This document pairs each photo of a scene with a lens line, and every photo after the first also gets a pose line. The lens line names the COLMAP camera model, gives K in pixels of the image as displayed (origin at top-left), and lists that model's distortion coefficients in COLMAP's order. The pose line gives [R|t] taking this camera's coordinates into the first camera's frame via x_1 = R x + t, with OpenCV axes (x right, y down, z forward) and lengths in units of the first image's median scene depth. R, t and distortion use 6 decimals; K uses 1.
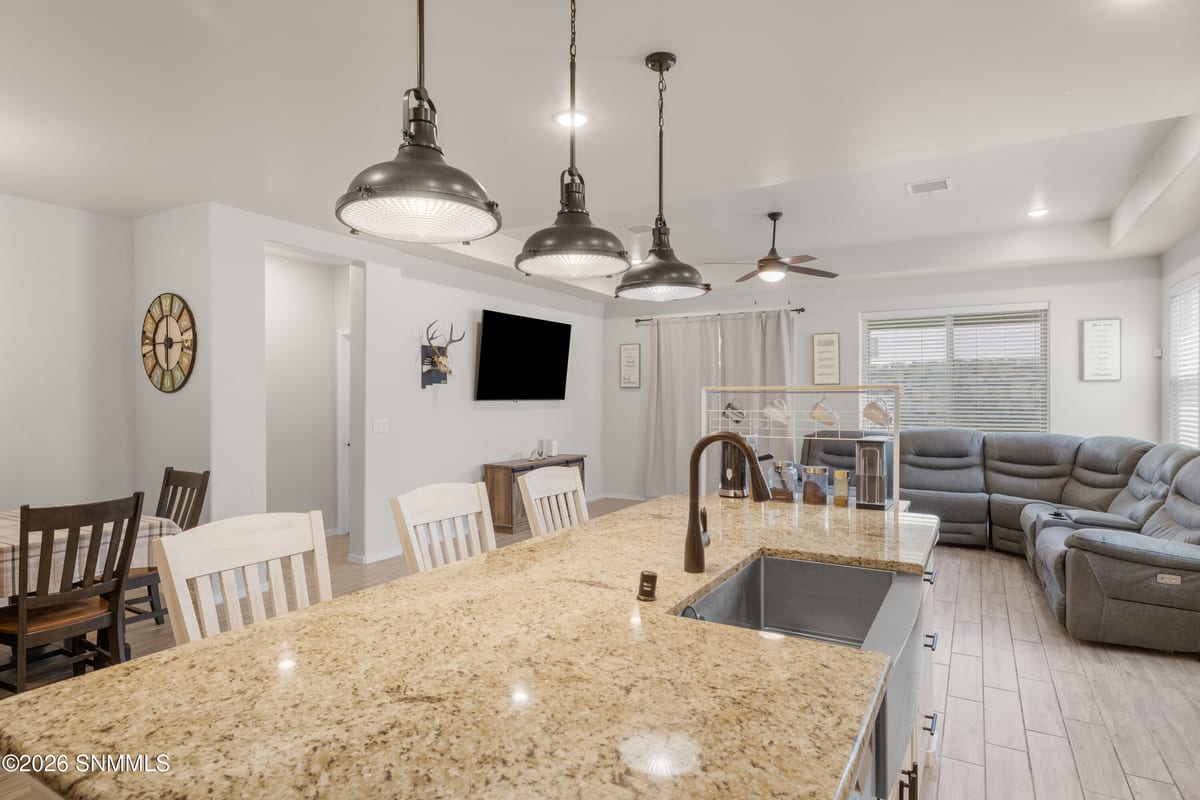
lens RADIAL K [[652.3, 0, 598.5], [0, 652.3, 397.6], [0, 0, 1]] dist [0.000166, 0.001035]
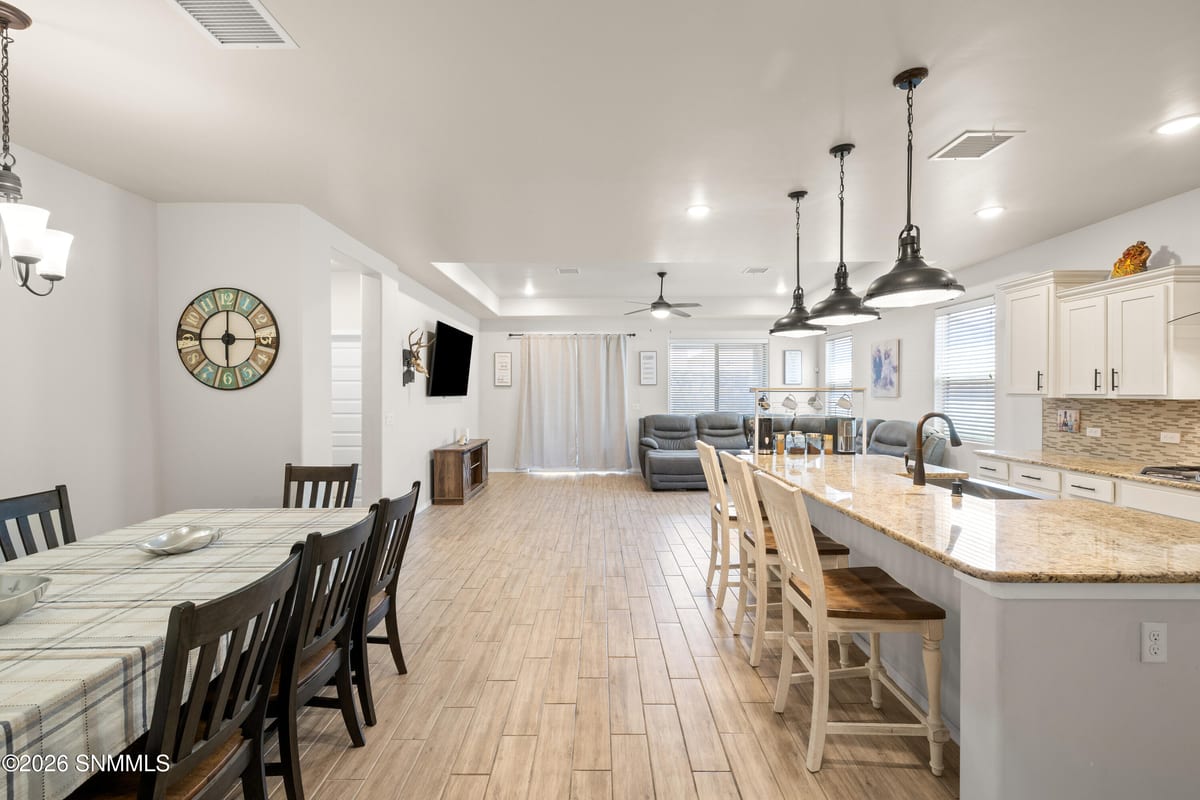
lens RADIAL K [[503.8, 0, 599.3], [0, 503.8, 395.2], [0, 0, 1]] dist [0.000580, -0.000220]
pose [[0.862123, -0.002995, 0.506690, -0.449873], [0.000269, 0.999985, 0.005454, -0.003276], [-0.506699, -0.004566, 0.862111, 0.057817]]
